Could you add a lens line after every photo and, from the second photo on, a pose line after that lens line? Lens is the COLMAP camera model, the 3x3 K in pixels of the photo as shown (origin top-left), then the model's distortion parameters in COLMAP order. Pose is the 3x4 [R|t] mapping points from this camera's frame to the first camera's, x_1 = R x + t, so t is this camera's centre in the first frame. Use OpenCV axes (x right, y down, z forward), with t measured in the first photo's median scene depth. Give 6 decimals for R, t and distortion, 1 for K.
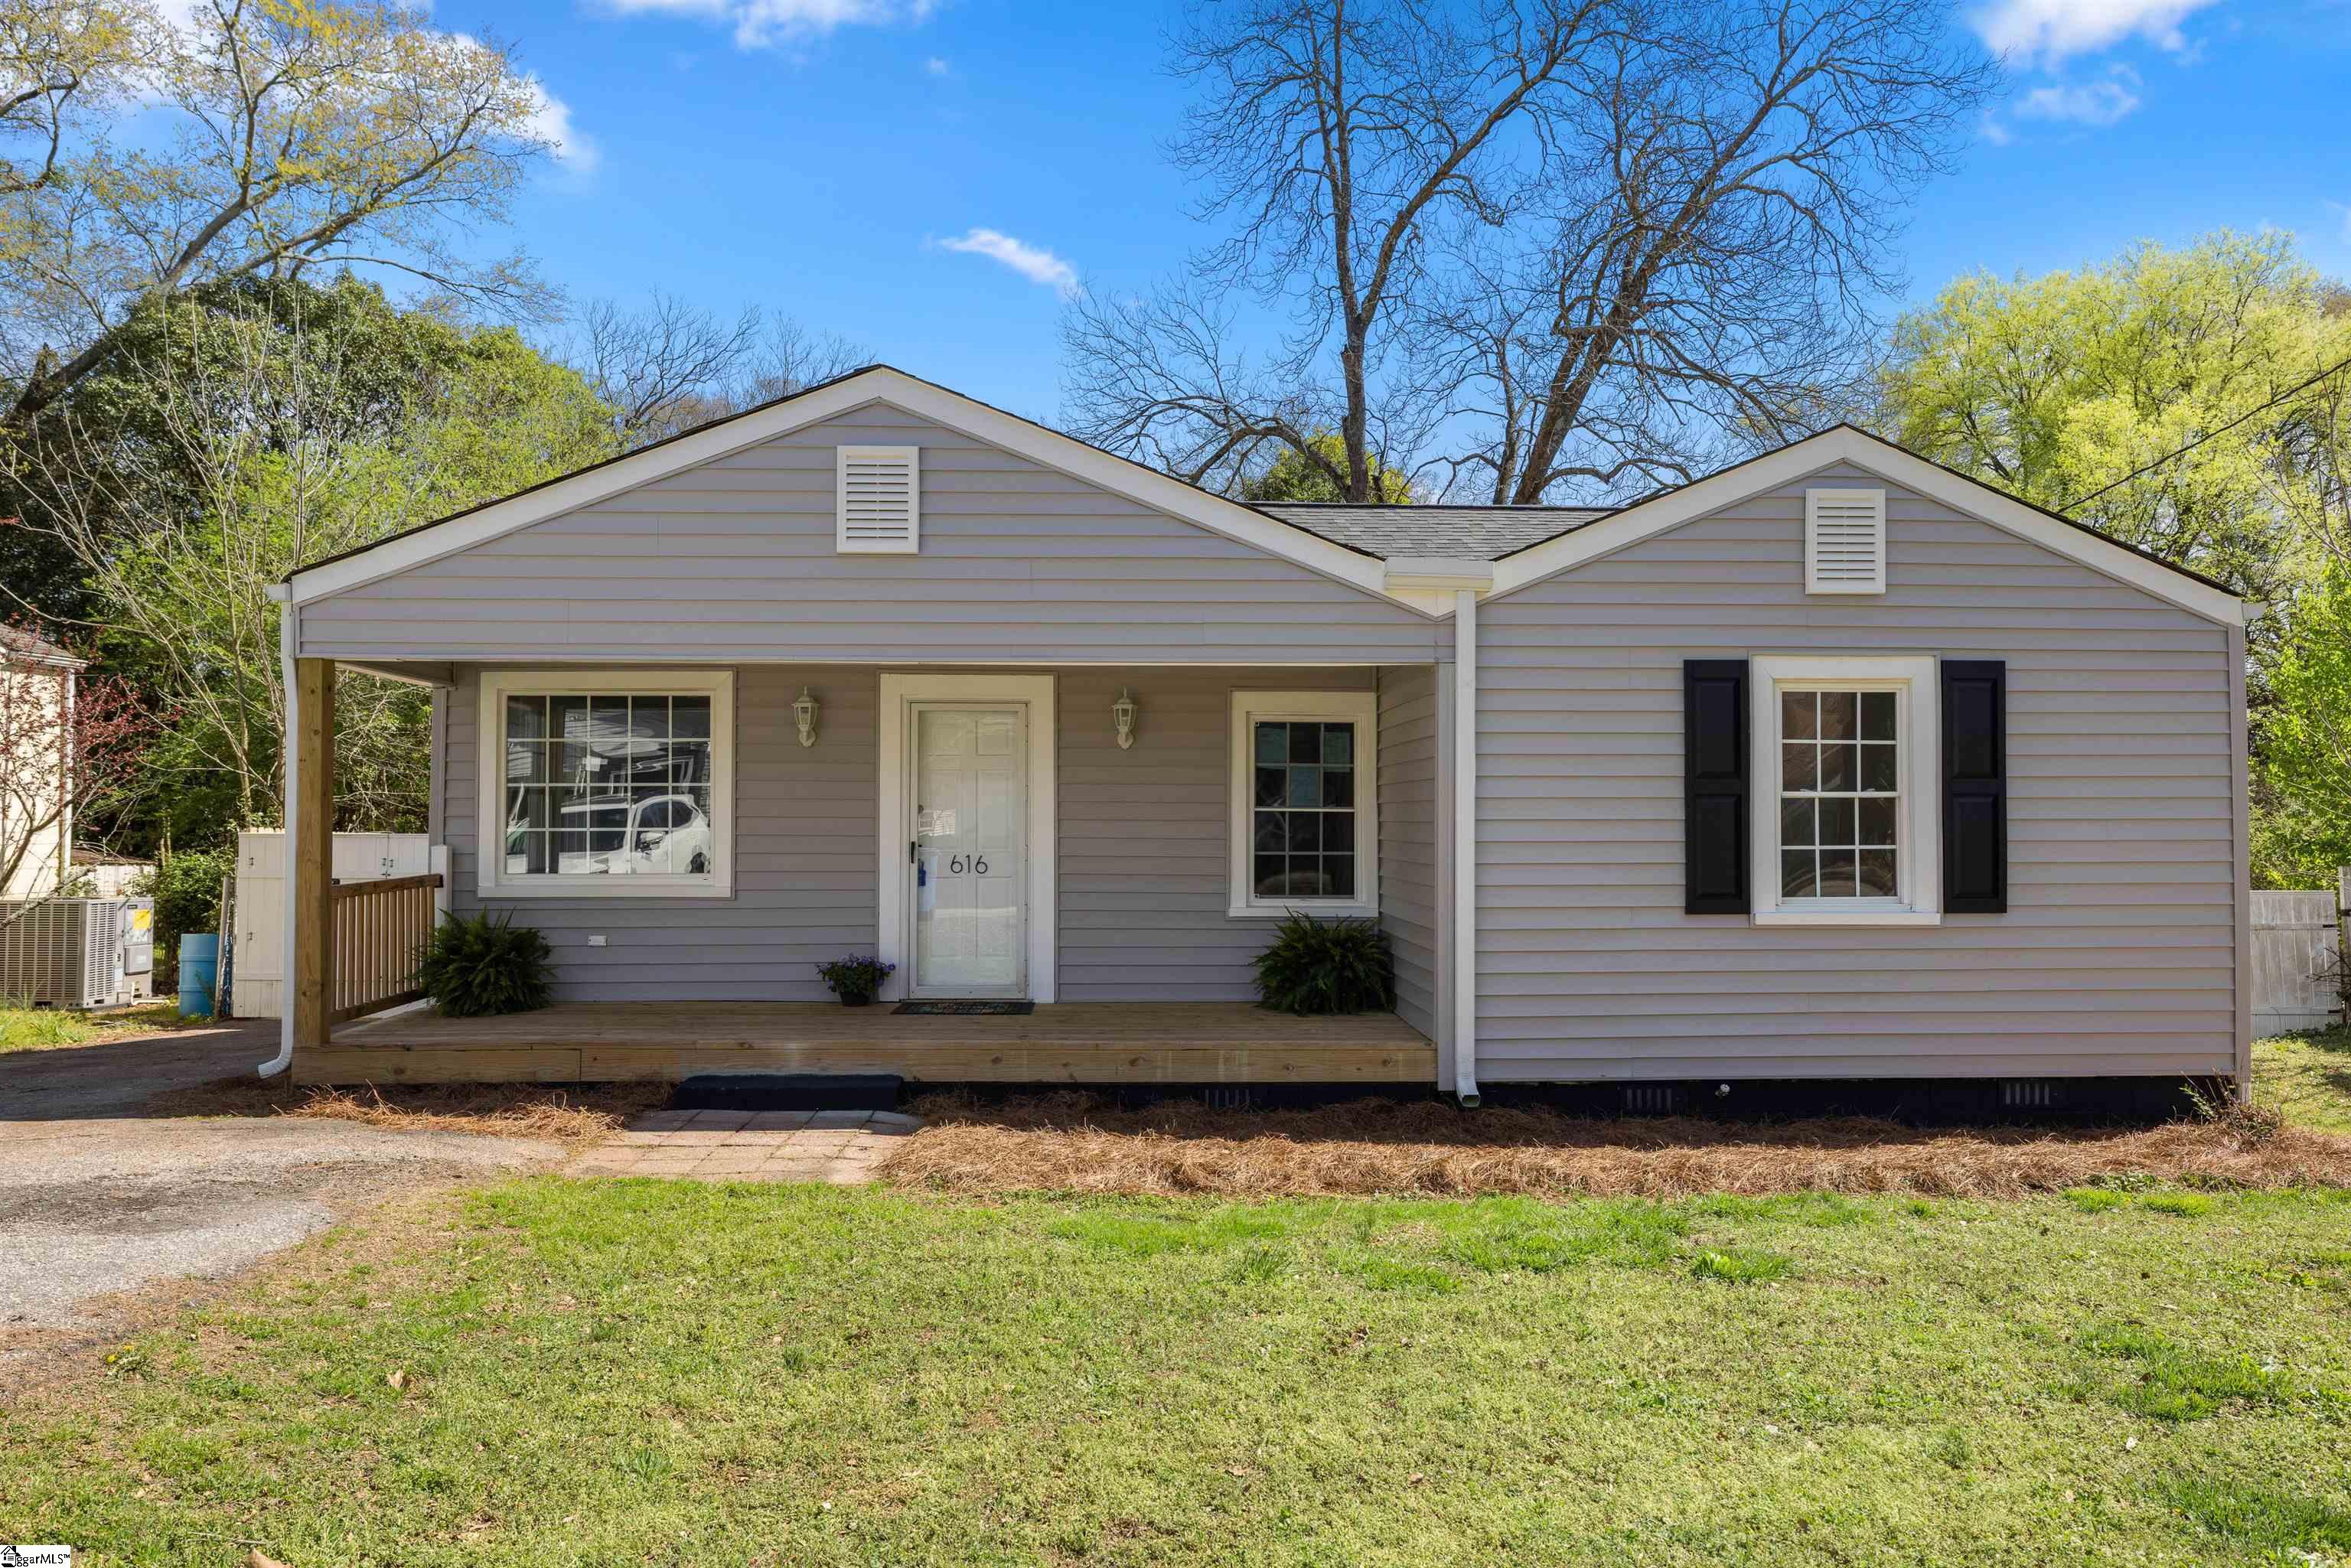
lens RADIAL K [[1642.6, 0, 1174.5], [0, 1642.6, 781.2], [0, 0, 1]] dist [-0.011674, -0.002555]
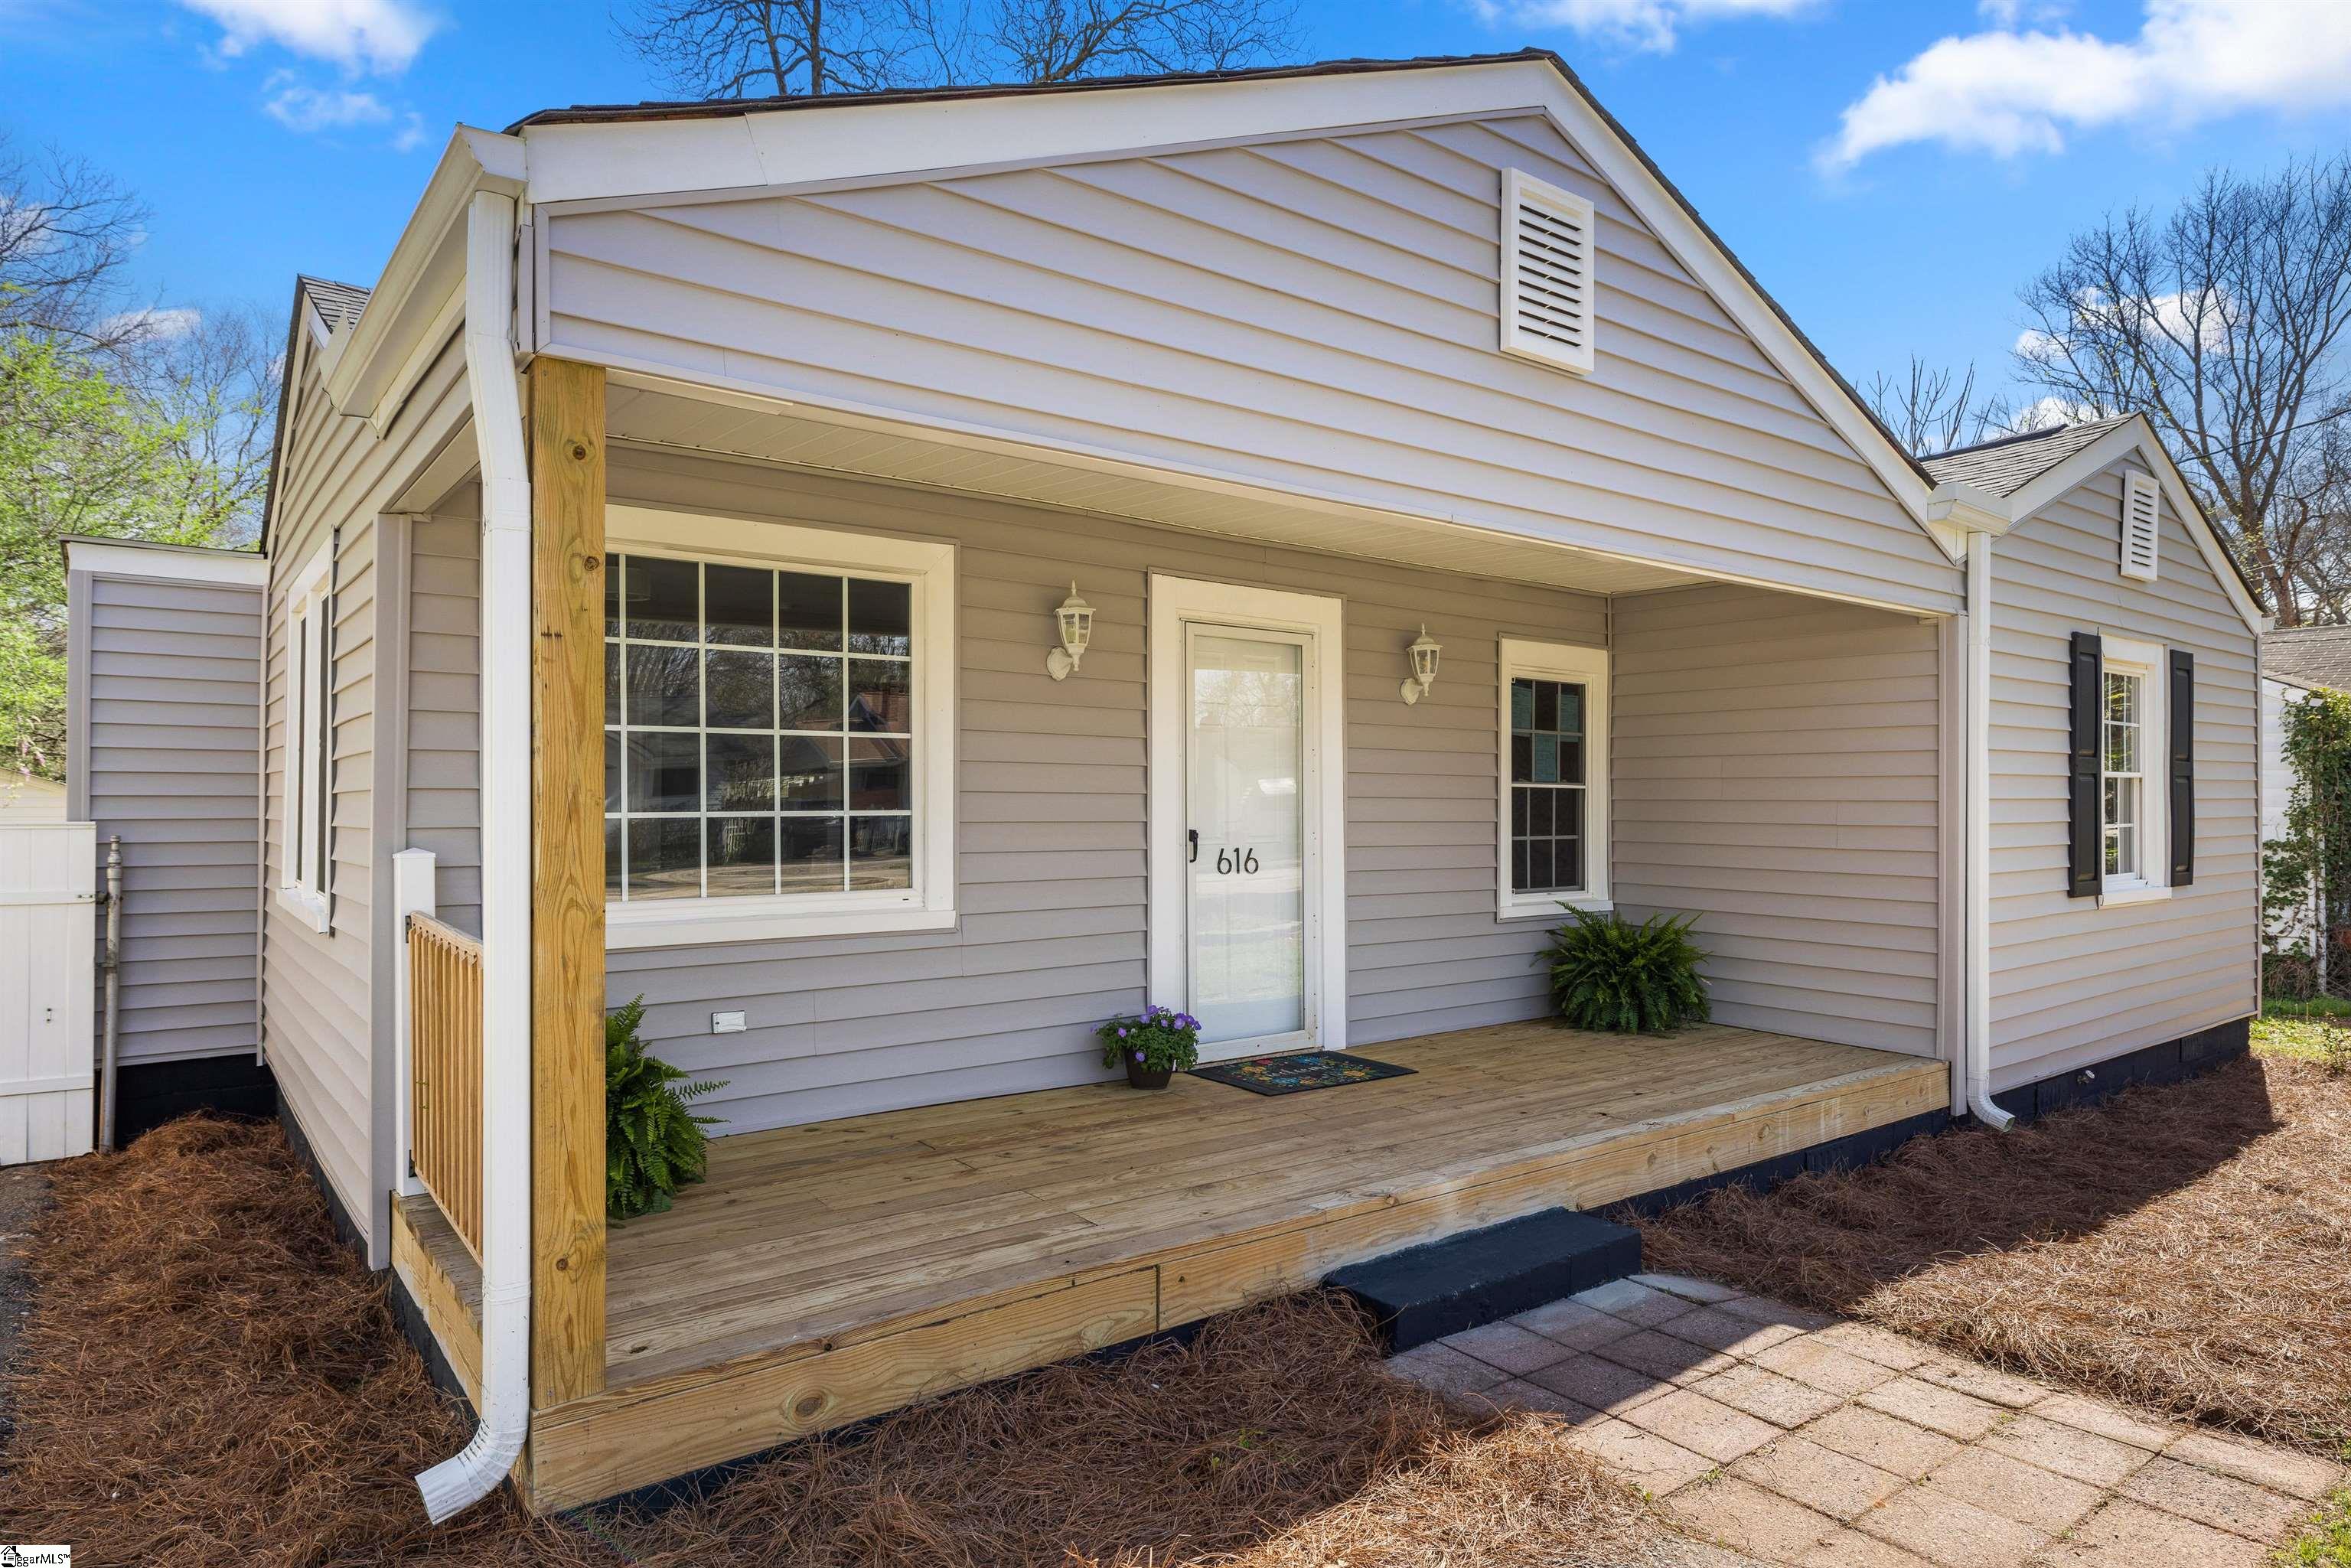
lens RADIAL K [[1382.0, 0, 1177.8], [0, 1382.0, 792.9], [0, 0, 1]] dist [0.008567, 0.000913]
pose [[0.818143, 0.002696, 0.575008, -0.489183], [-0.015622, 0.999724, 0.017541, 0.011793], [-0.574802, -0.023334, 0.817959, 0.541938]]
